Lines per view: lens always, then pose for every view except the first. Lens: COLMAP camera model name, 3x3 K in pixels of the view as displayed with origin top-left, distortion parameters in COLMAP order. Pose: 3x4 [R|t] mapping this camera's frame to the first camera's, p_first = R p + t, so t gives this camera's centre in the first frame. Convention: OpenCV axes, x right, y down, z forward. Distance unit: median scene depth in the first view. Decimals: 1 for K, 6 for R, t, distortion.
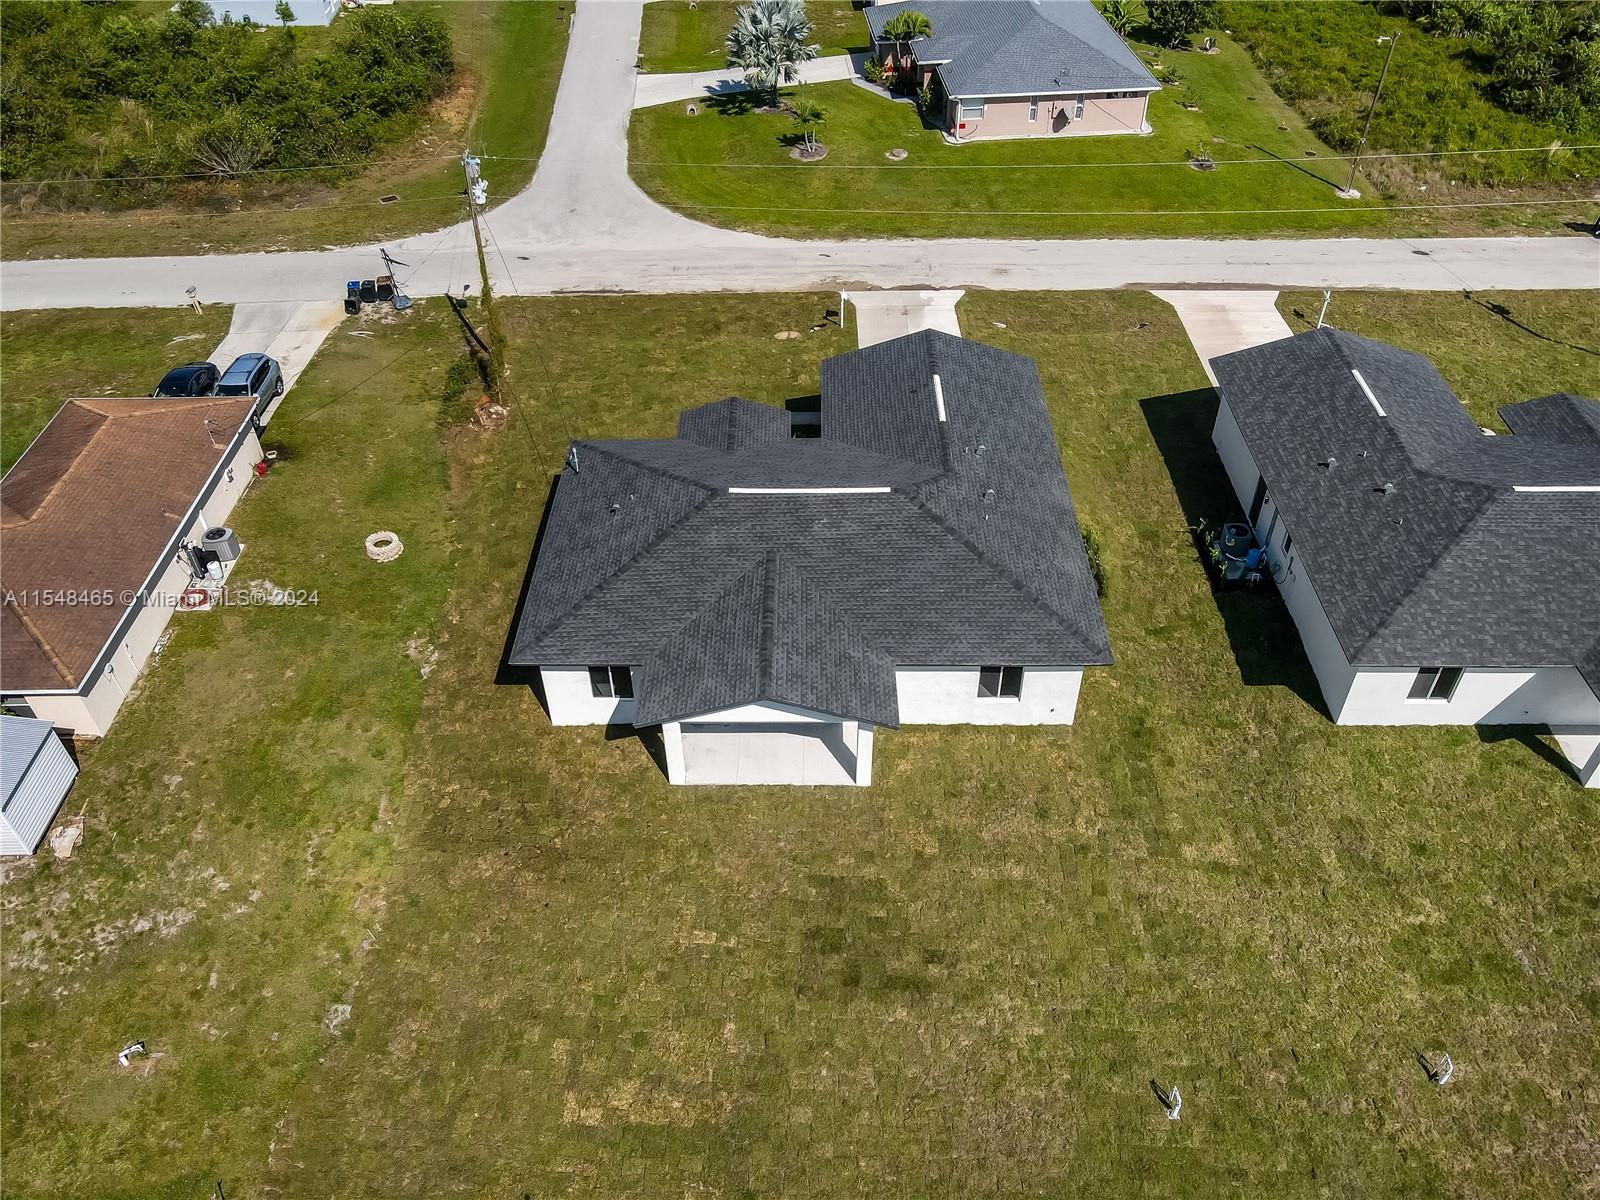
lens RADIAL K [[1178.8, 0, 791.7], [0, 1178.8, 445.8], [0, 0, 1]] dist [0.002110, 0.007594]
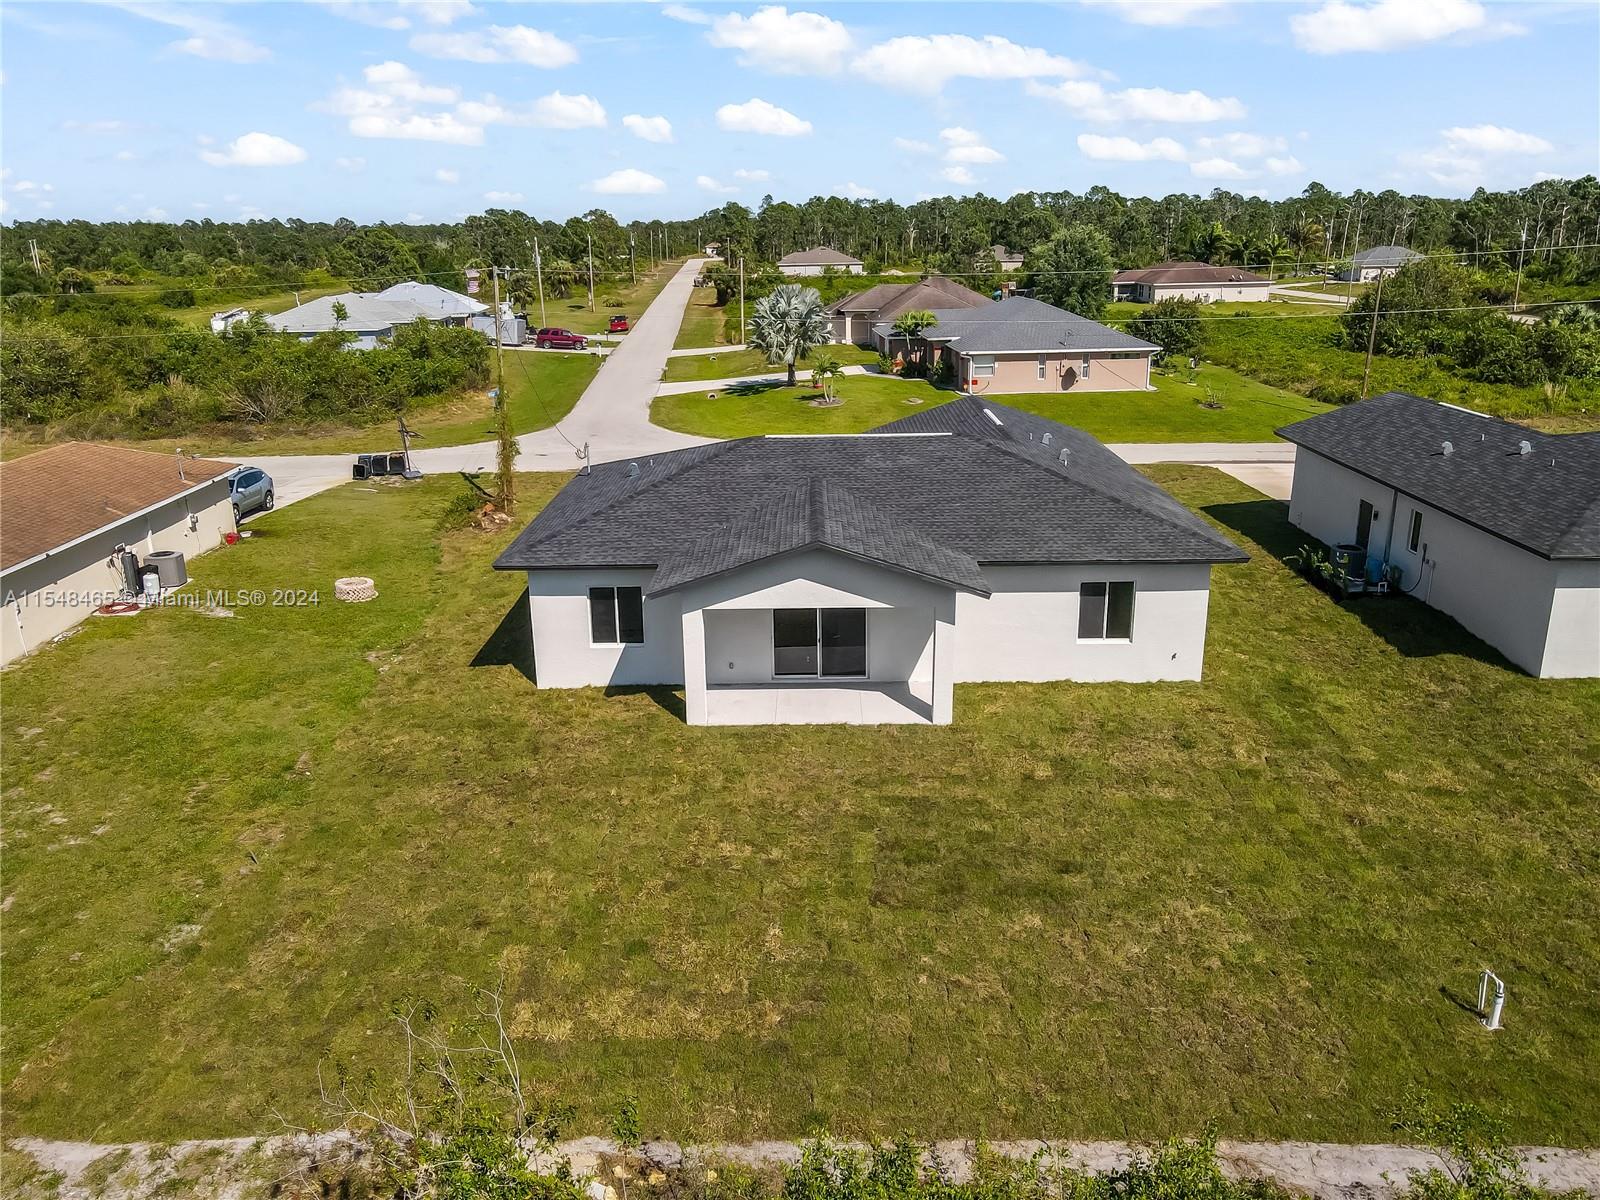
lens RADIAL K [[1108.8, 0, 791.2], [0, 1108.8, 542.7], [0, 0, 1]] dist [0.004129, 0.010531]
pose [[0.999986, 0.003408, 0.003937, -0.040074], [-0.001670, 0.926020, -0.377470, 0.455409], [-0.004932, 0.377458, 0.926013, 0.299451]]
